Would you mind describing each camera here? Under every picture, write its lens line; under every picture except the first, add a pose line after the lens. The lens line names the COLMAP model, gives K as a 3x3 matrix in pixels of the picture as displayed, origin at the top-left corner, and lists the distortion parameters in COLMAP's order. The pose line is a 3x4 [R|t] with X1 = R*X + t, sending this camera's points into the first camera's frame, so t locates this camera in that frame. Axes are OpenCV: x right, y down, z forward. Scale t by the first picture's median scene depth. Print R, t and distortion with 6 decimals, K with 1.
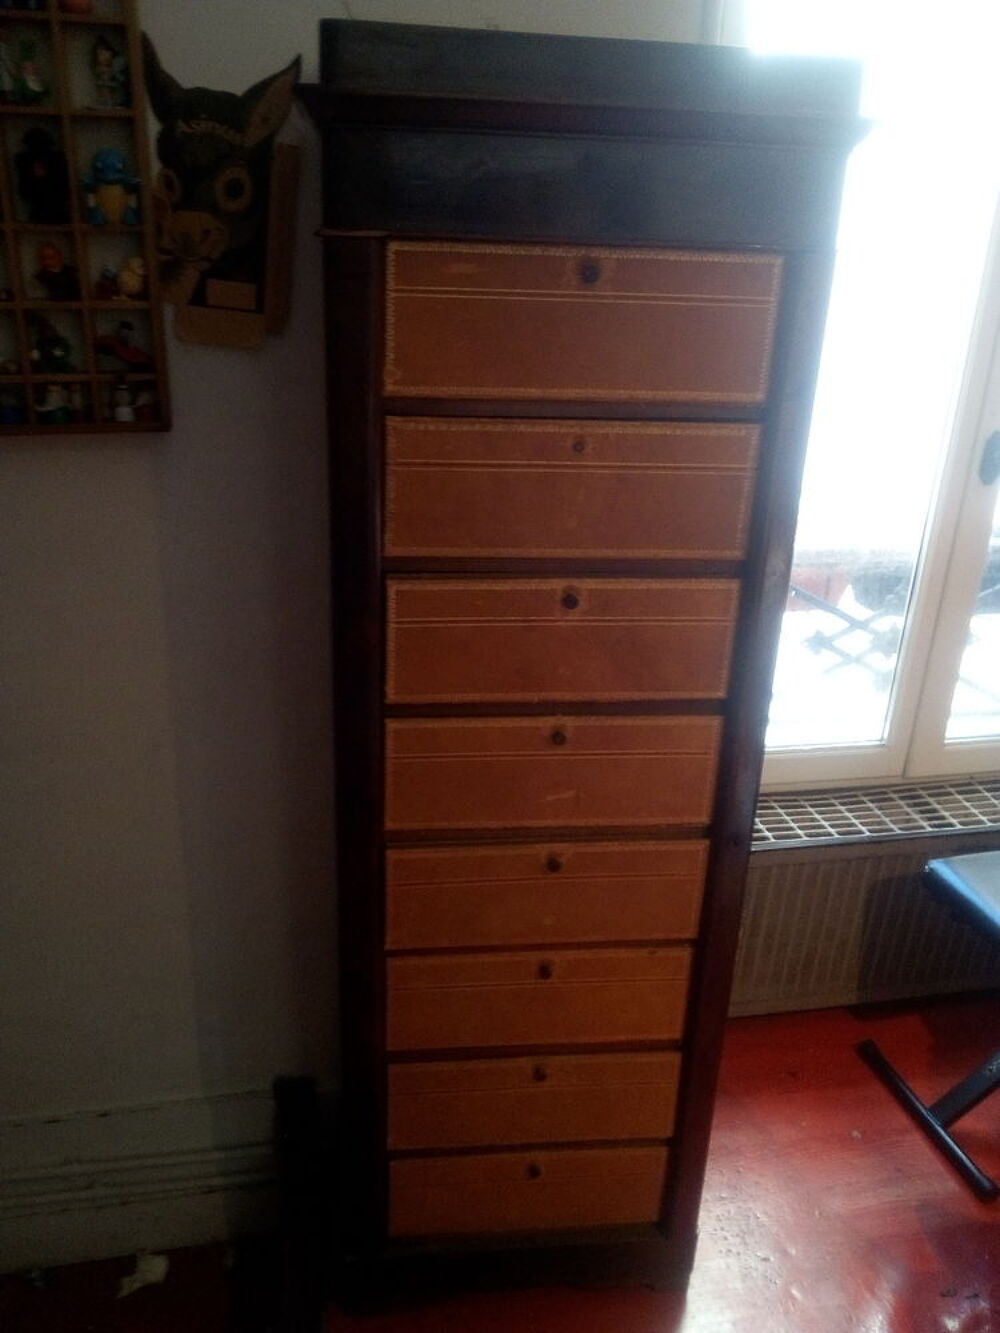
lens RADIAL K [[1061.6, 0, 500.0], [0, 1061.6, 666.5], [0, 0, 1]] dist [0.011081, -0.003001]
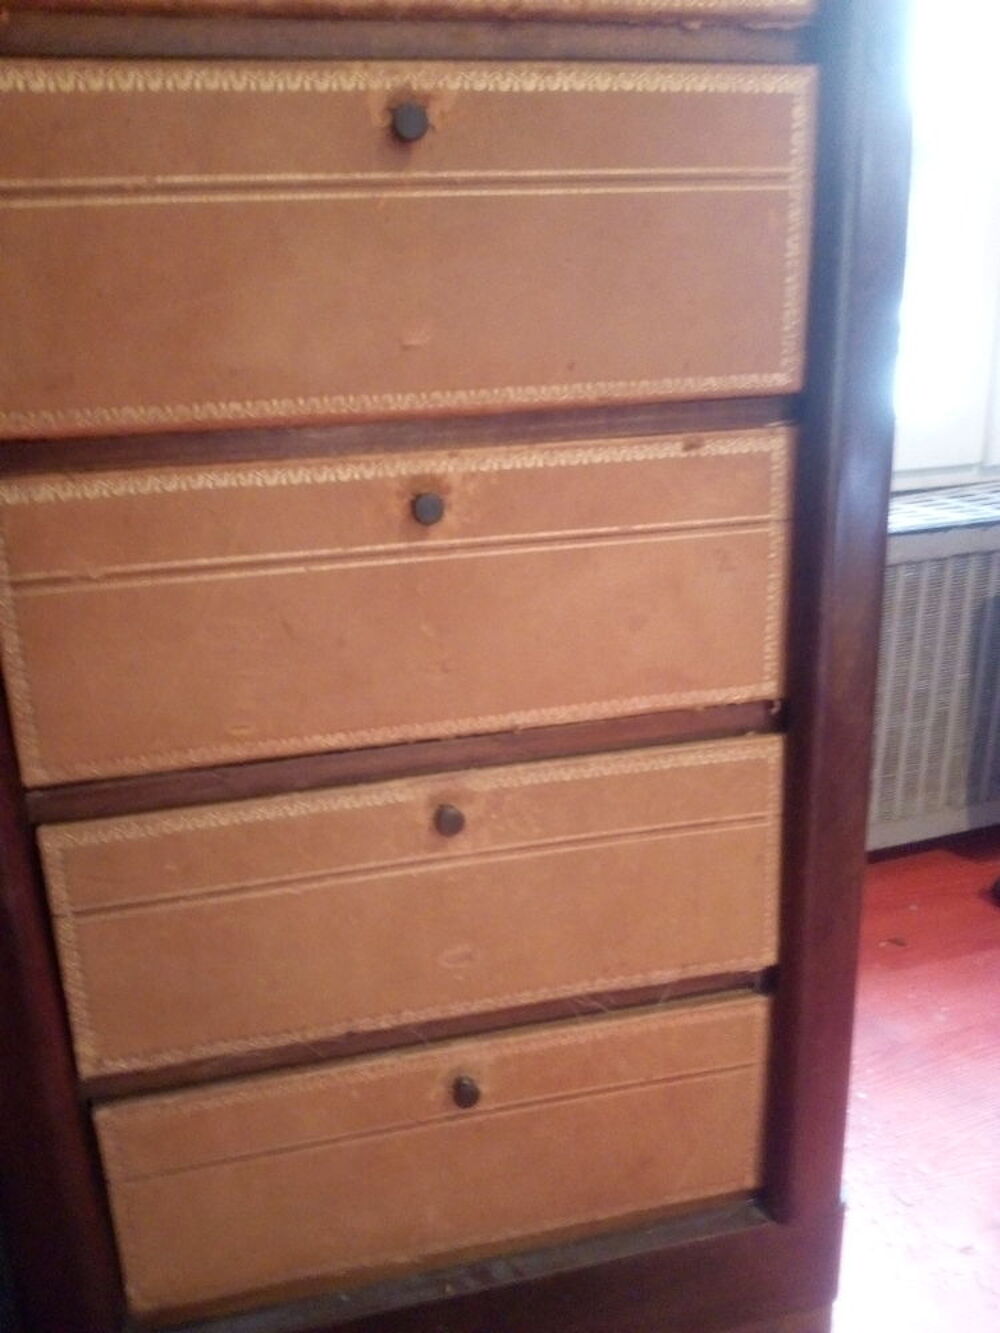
lens RADIAL K [[1093.7, 0, 472.1], [0, 1093.7, 669.2], [0, 0, 1]] dist [0.006125, 0.002336]
pose [[0.990375, -0.113678, 0.078954, 0.019063], [0.118954, 0.990725, -0.065684, 0.326531], [-0.070755, 0.074444, 0.994712, 0.542580]]
